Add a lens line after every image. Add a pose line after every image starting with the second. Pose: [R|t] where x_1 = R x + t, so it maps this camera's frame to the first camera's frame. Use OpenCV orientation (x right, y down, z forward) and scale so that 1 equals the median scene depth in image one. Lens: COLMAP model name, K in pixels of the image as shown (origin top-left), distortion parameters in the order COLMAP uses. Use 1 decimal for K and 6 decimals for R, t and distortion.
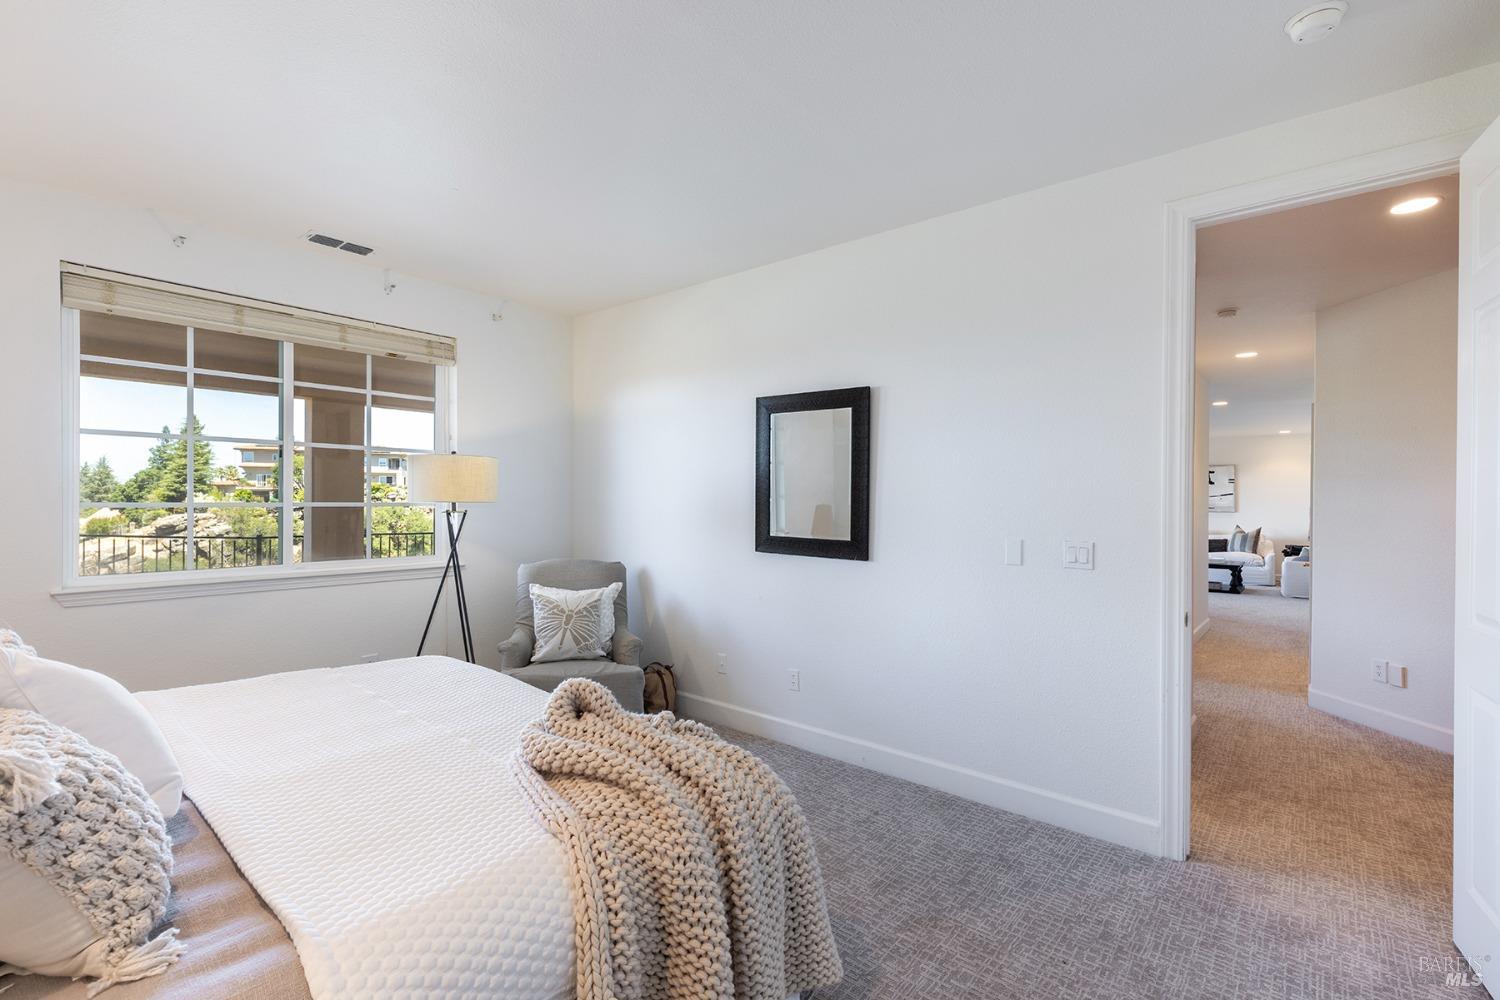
lens RADIAL K [[680.3, 0, 758.8], [0, 680.3, 500.7], [0, 0, 1]] dist [0.004763, -0.000124]
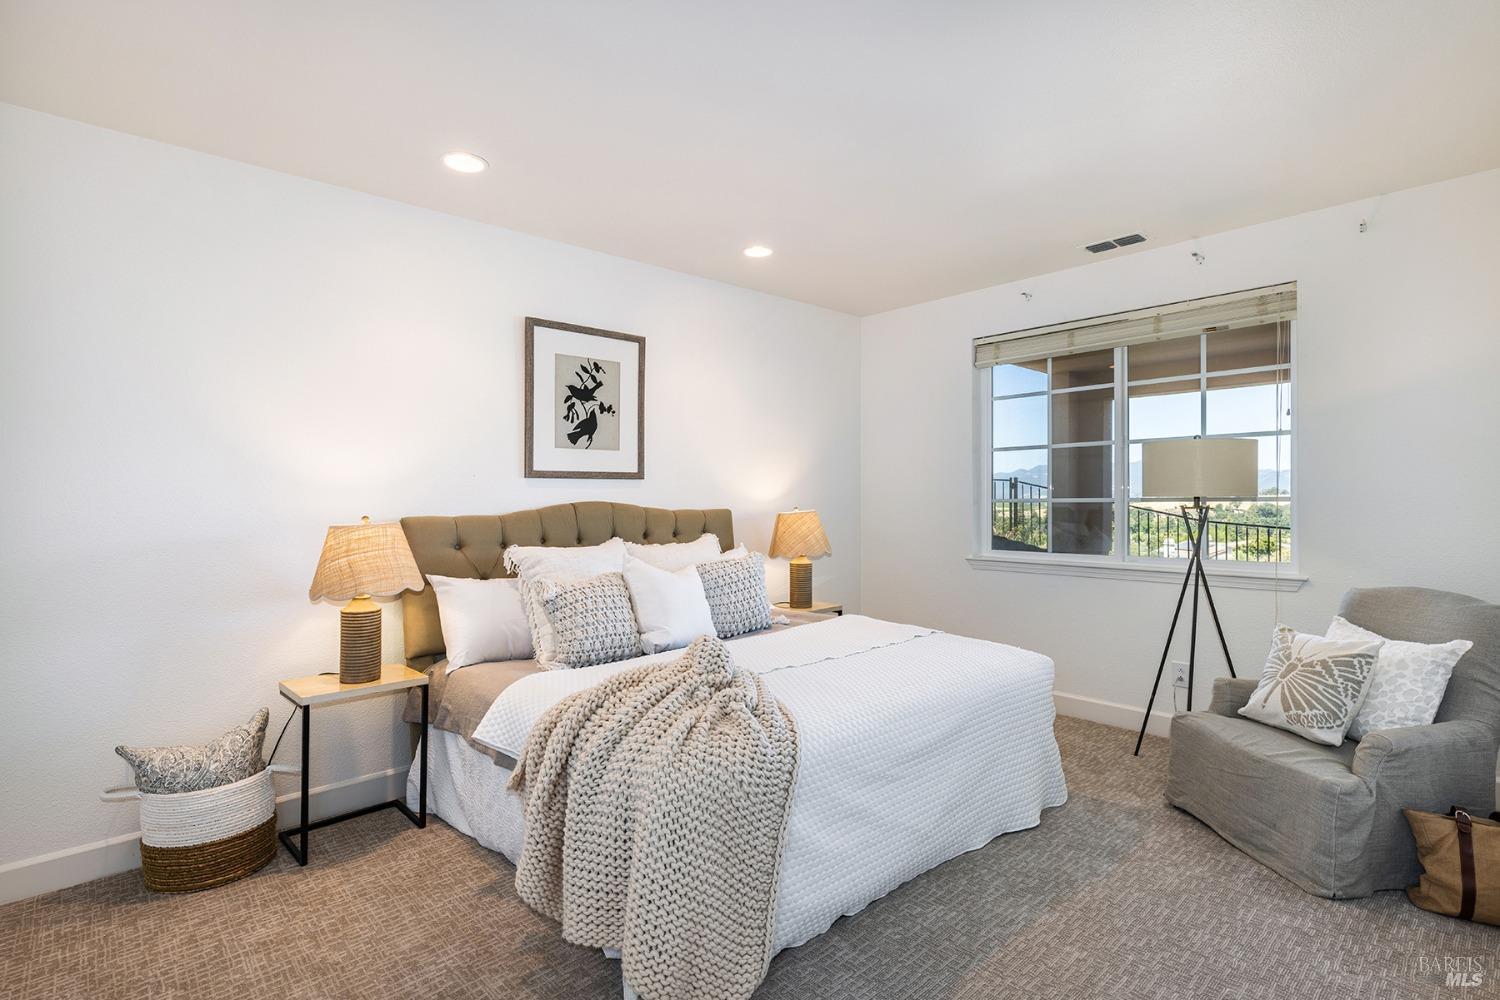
lens RADIAL K [[702.5, 0, 750.0], [0, 702.5, 500.0], [0, 0, 1]] dist [-0.000917, -0.000051]
pose [[-0.125200, -0.003285, -0.992126, 0.472854], [0.006569, 0.999970, -0.004140, 0.007073], [0.992110, -0.007036, -0.125175, 0.567727]]
